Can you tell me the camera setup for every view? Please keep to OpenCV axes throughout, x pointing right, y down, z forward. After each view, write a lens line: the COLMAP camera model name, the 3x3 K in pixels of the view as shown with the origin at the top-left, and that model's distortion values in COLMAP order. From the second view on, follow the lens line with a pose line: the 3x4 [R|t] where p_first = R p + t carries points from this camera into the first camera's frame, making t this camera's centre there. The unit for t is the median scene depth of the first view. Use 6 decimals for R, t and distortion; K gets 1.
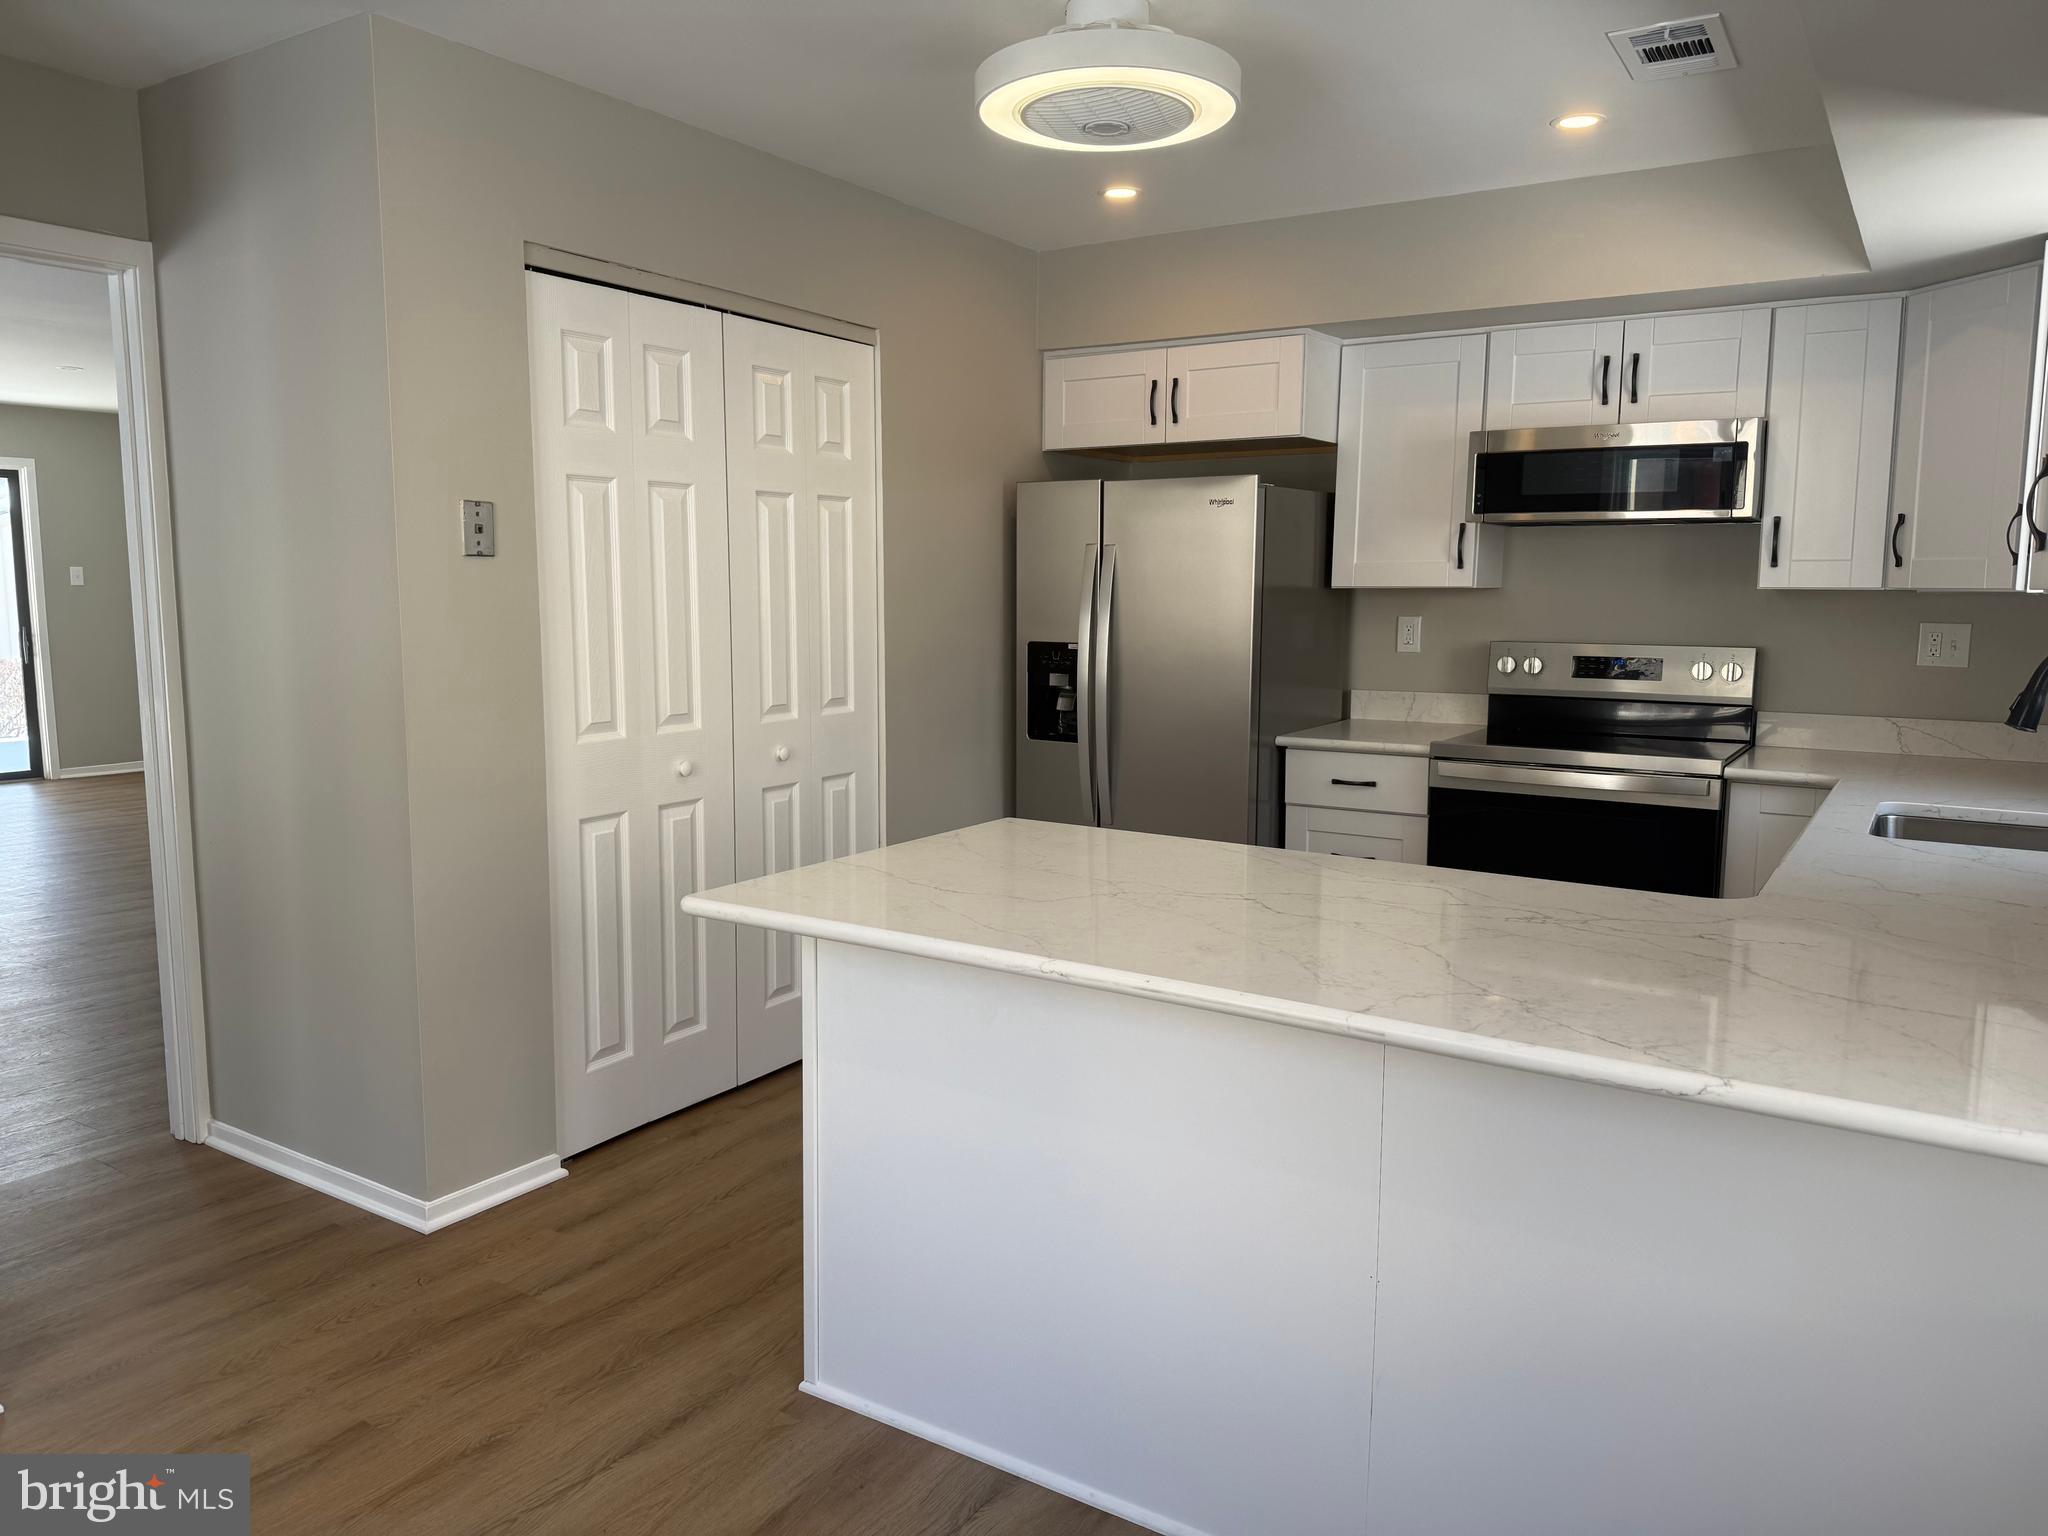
lens RADIAL K [[1488.2, 0, 1024.0], [0, 1488.2, 768.0], [0, 0, 1]] dist [-0.001259, -0.002244]
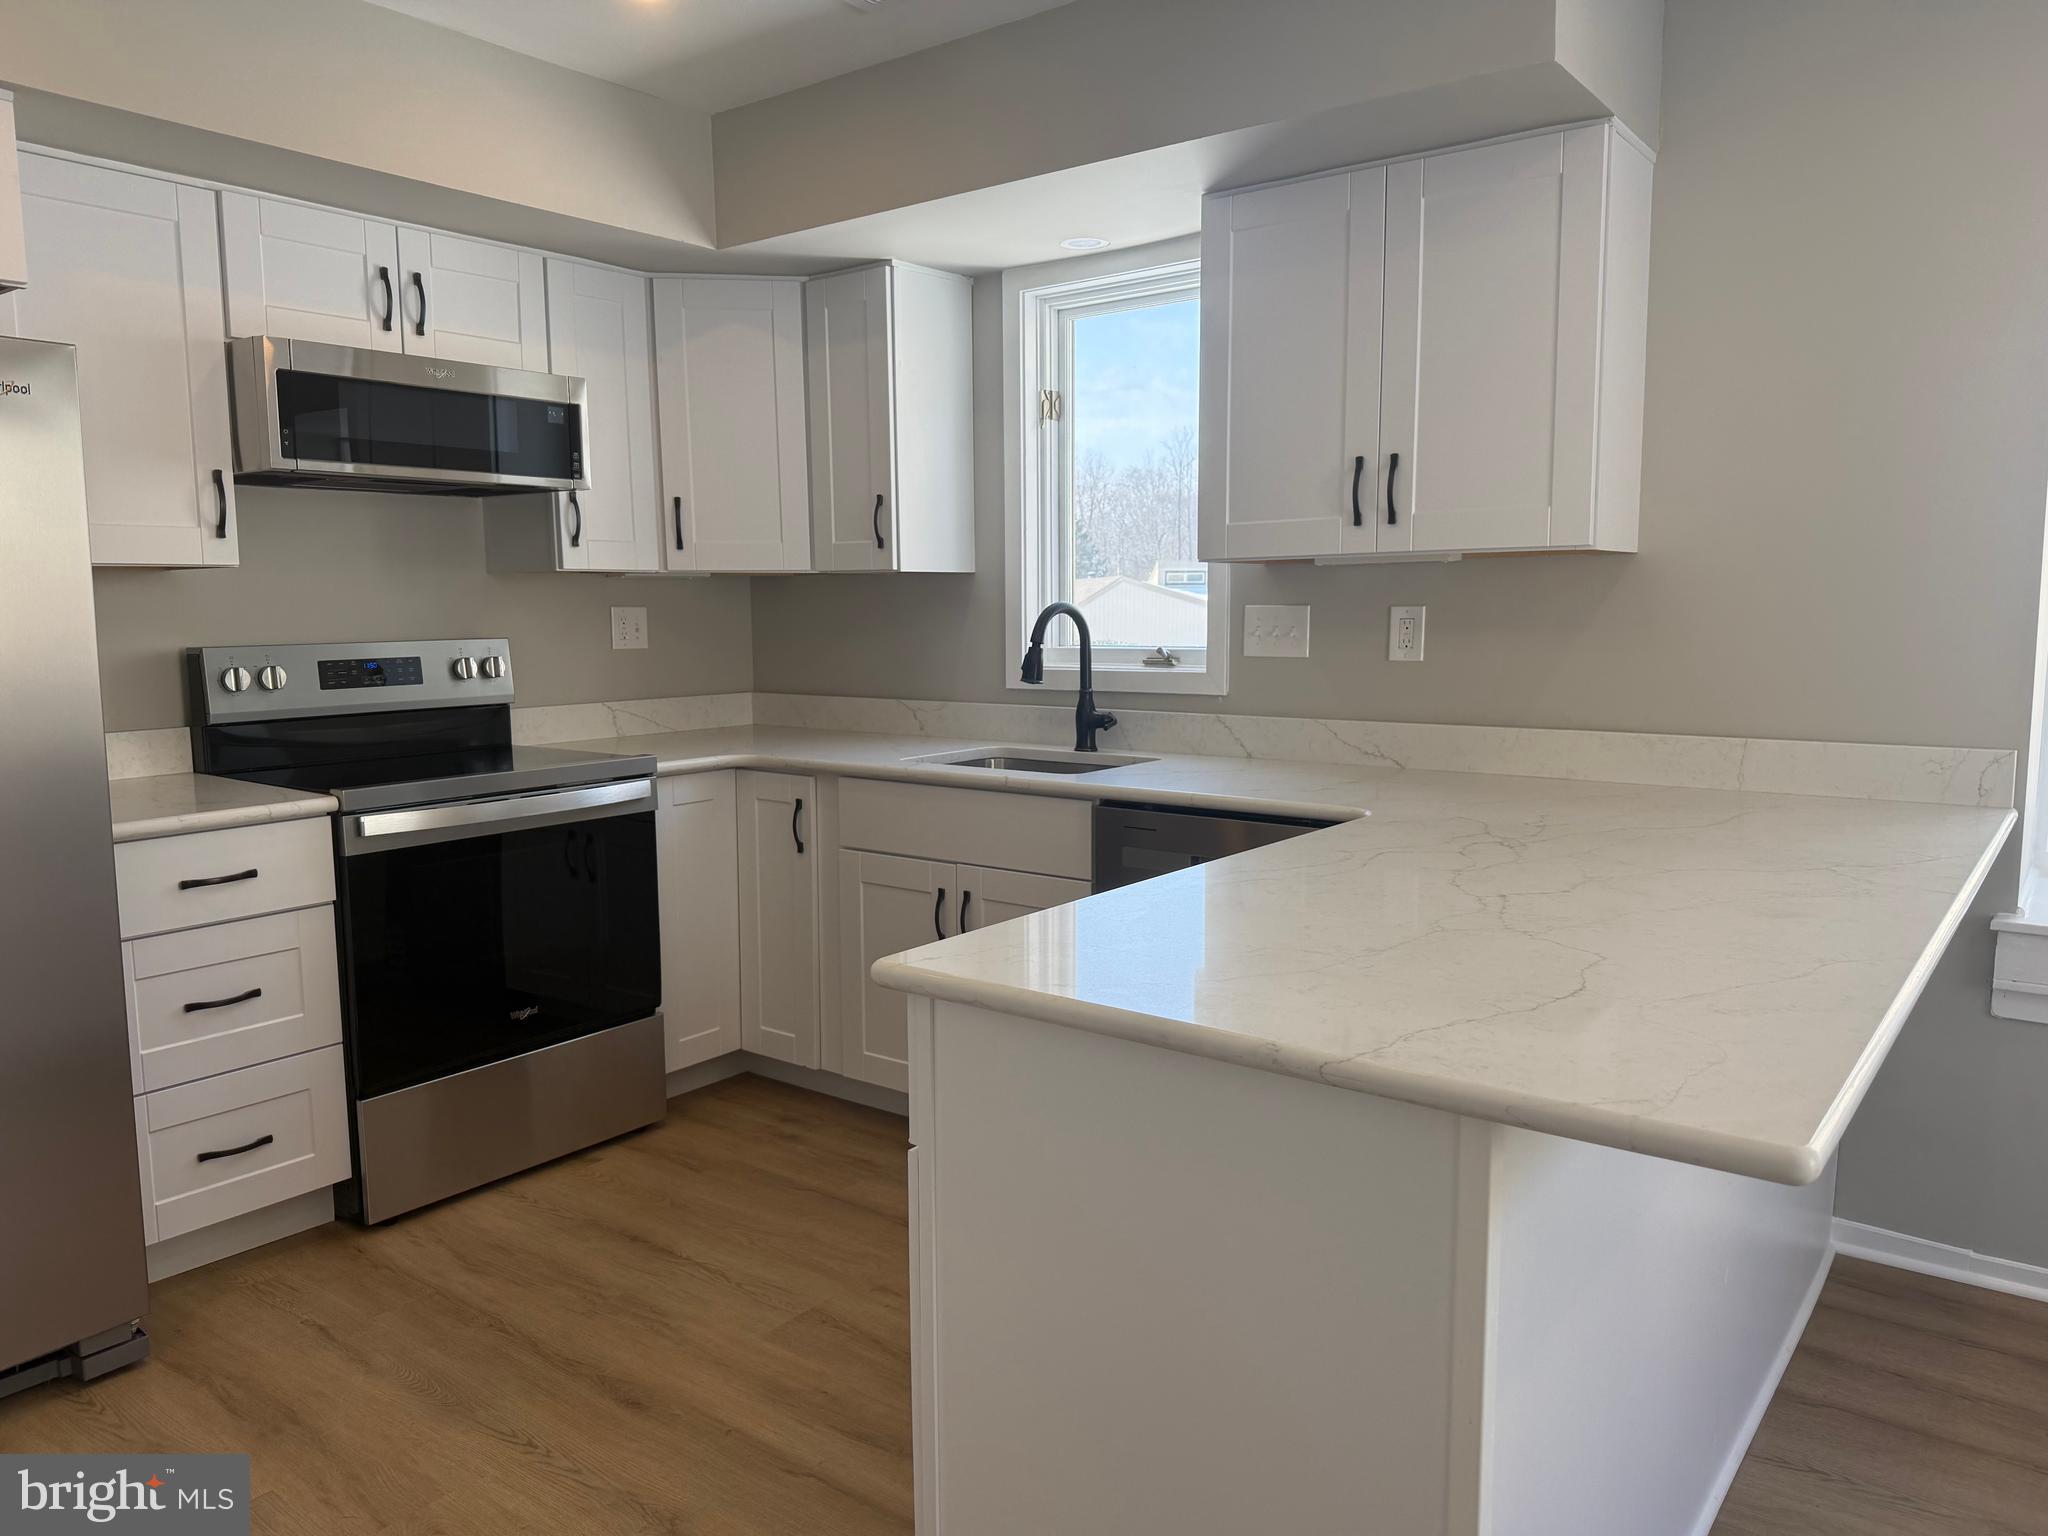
lens RADIAL K [[1488.2, 0, 1024.0], [0, 1488.2, 768.0], [0, 0, 1]] dist [-0.001259, -0.002244]
pose [[0.060330, -0.117925, 0.991188, -0.381732], [0.130266, 0.985435, 0.109312, -0.062217], [-0.989642, 0.122524, 0.074813, 0.644426]]
